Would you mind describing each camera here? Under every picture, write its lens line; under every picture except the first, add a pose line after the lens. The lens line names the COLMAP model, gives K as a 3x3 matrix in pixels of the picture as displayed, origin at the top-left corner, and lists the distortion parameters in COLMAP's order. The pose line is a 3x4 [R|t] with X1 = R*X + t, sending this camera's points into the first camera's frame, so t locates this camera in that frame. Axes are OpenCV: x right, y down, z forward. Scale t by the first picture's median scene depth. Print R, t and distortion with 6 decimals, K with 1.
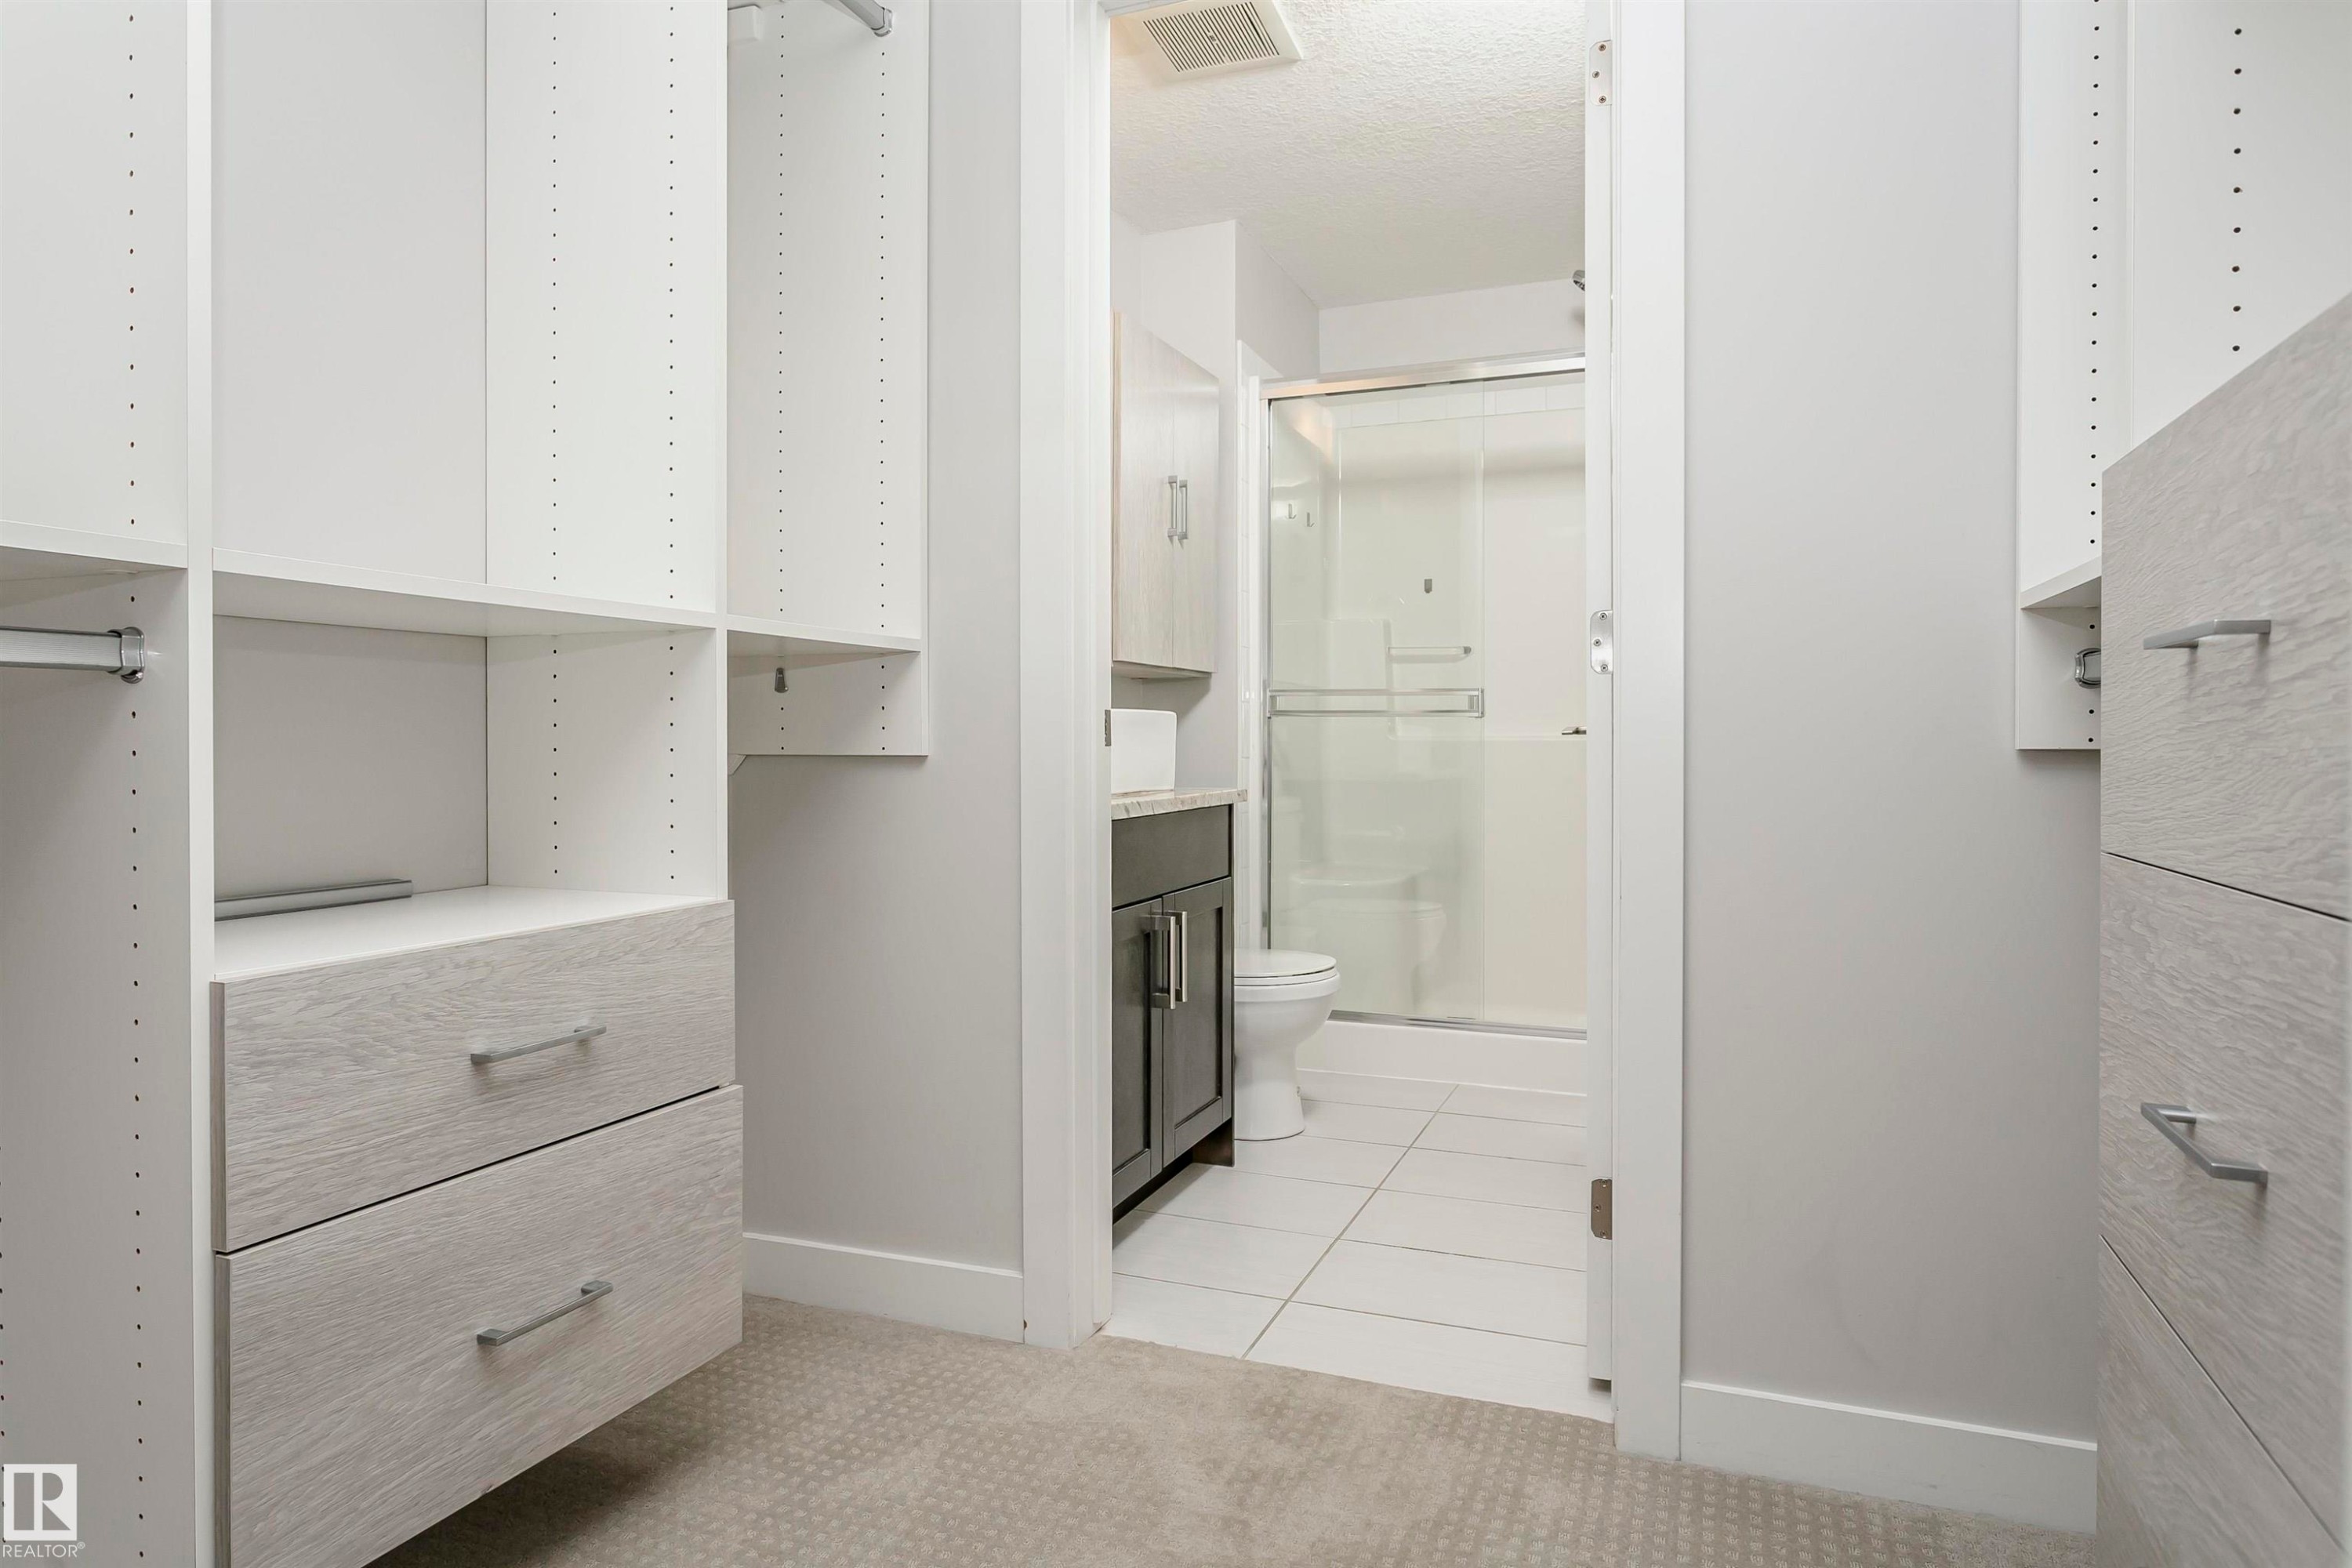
lens RADIAL K [[1443.6, 0, 1176.0], [0, 1443.6, 784.0], [0, 0, 1]] dist [0.004554, 0.000061]
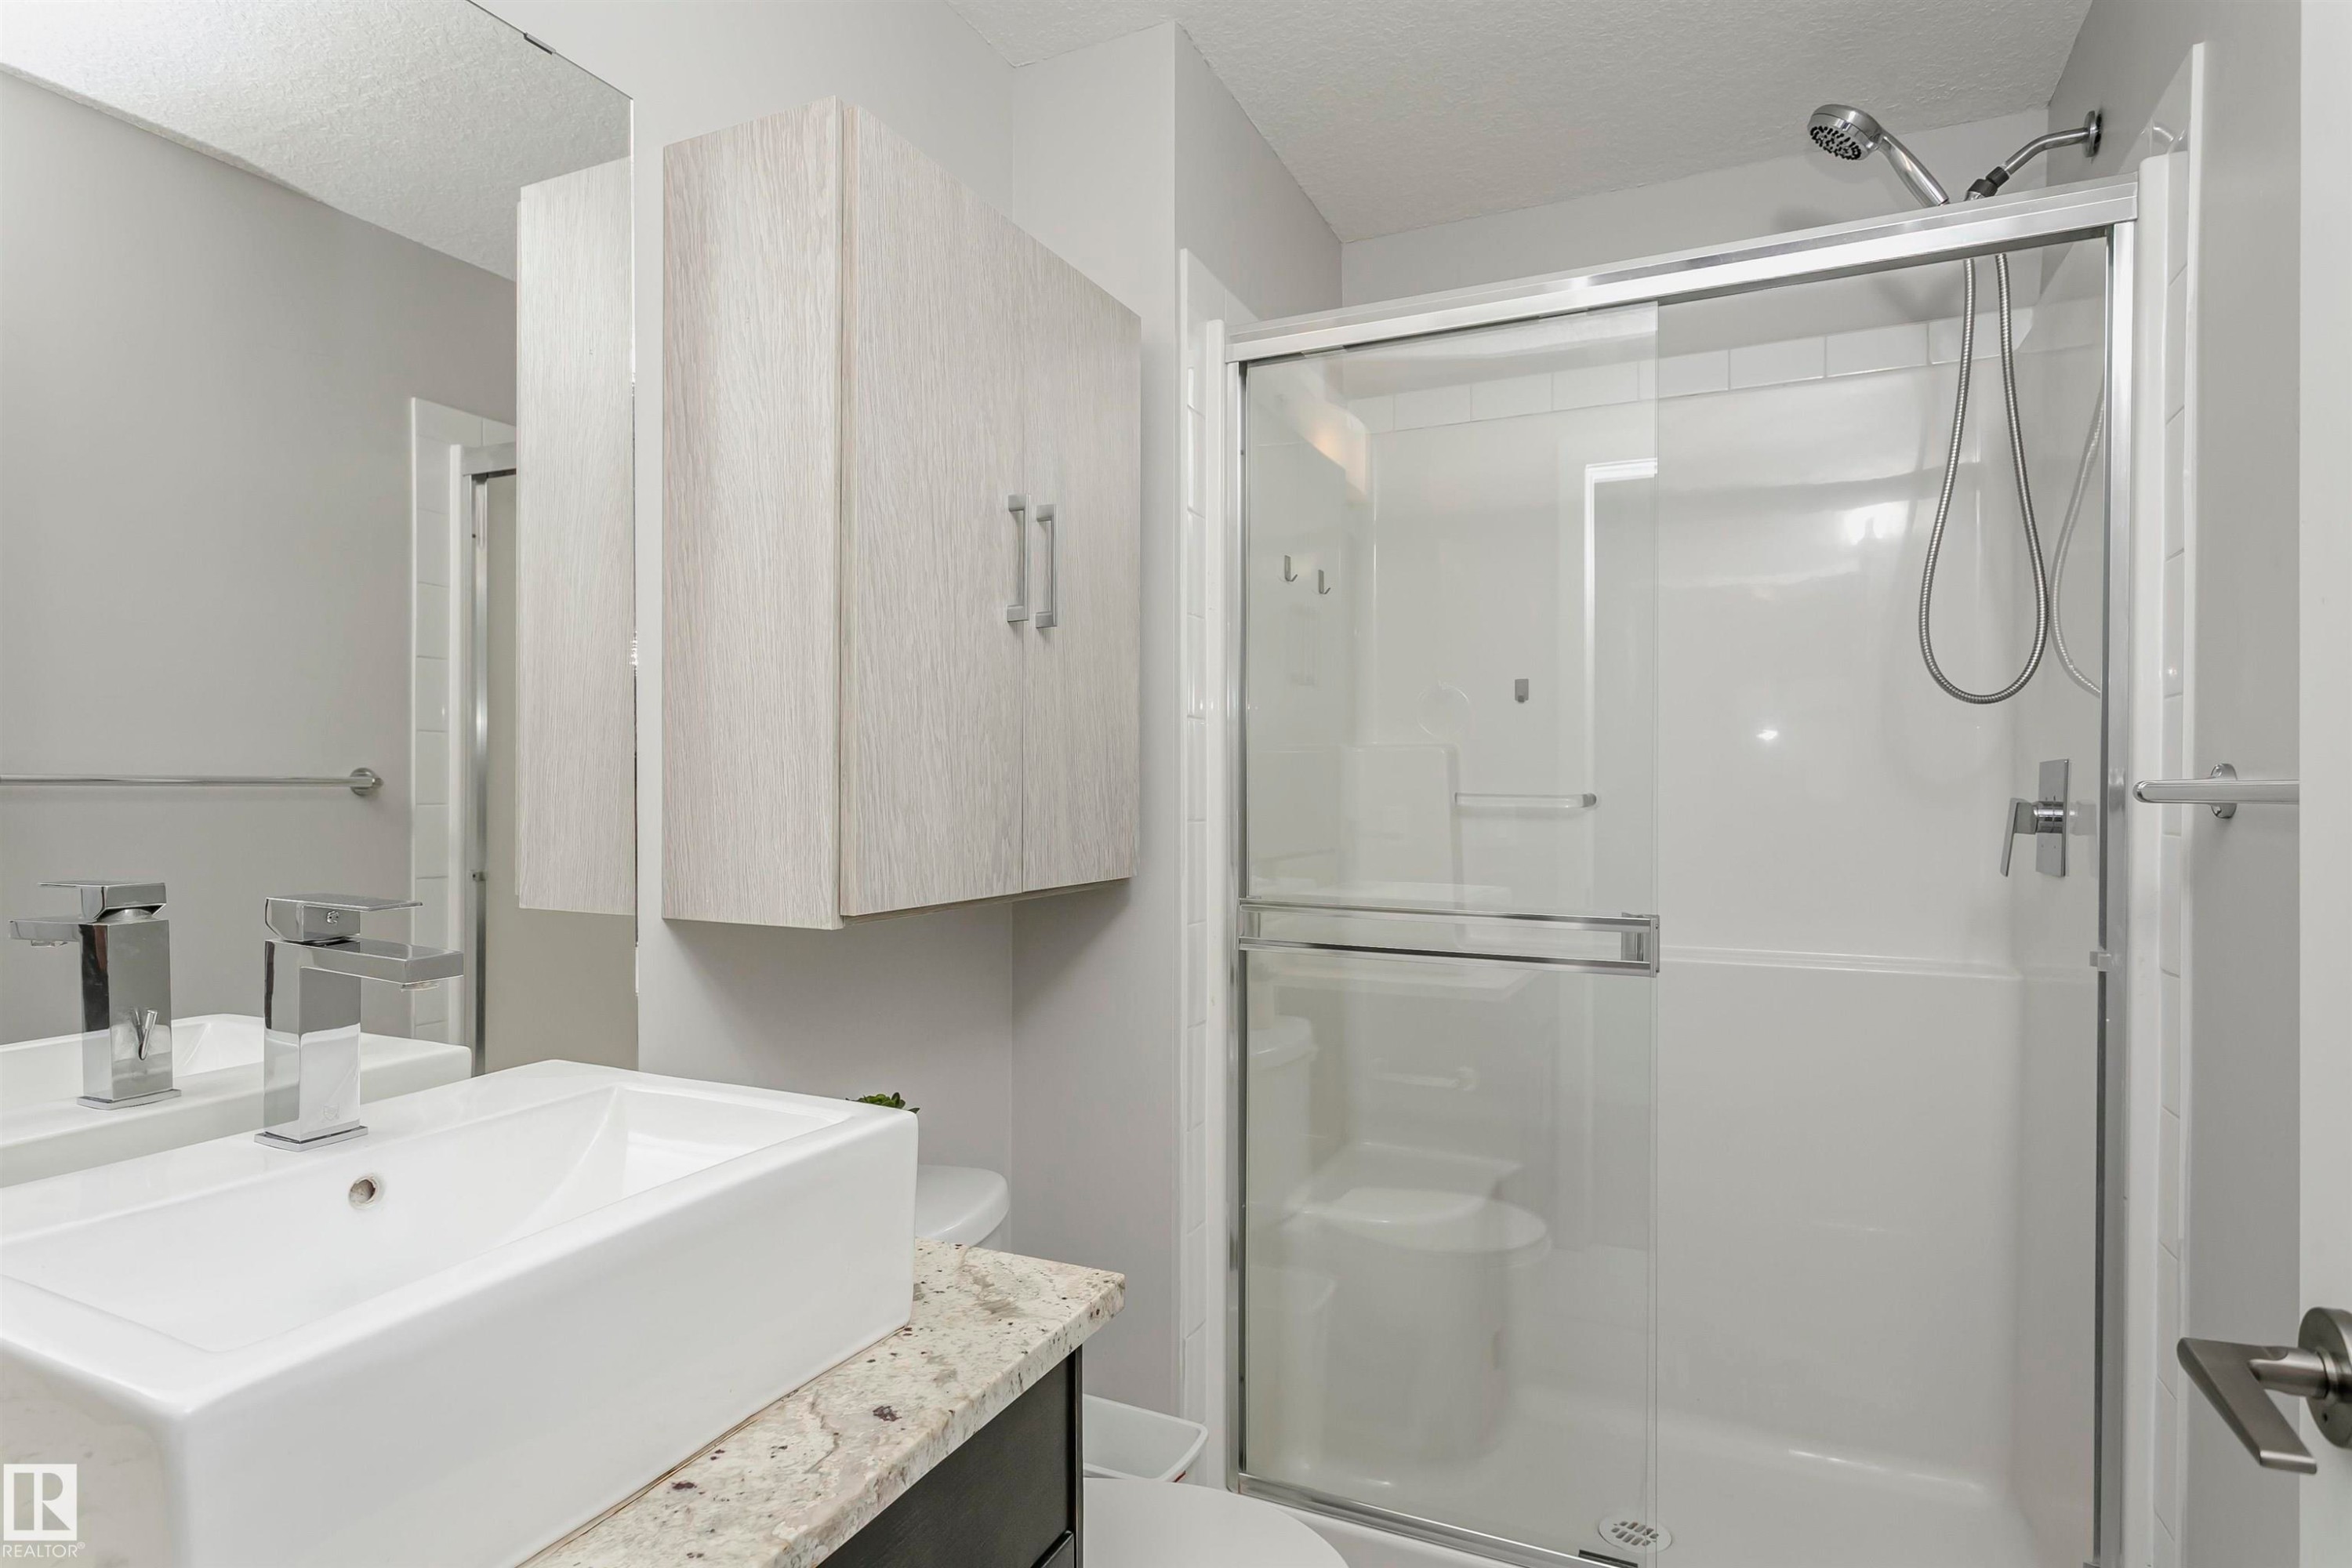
lens RADIAL K [[1443.6, 0, 1176.0], [0, 1443.6, 784.0], [0, 0, 1]] dist [0.004554, 0.000061]
pose [[0.999629, 0.005879, -0.026606, 0.055493], [-0.006795, 0.999382, -0.034479, -0.091052], [0.026387, 0.034647, 0.999051, 0.468405]]
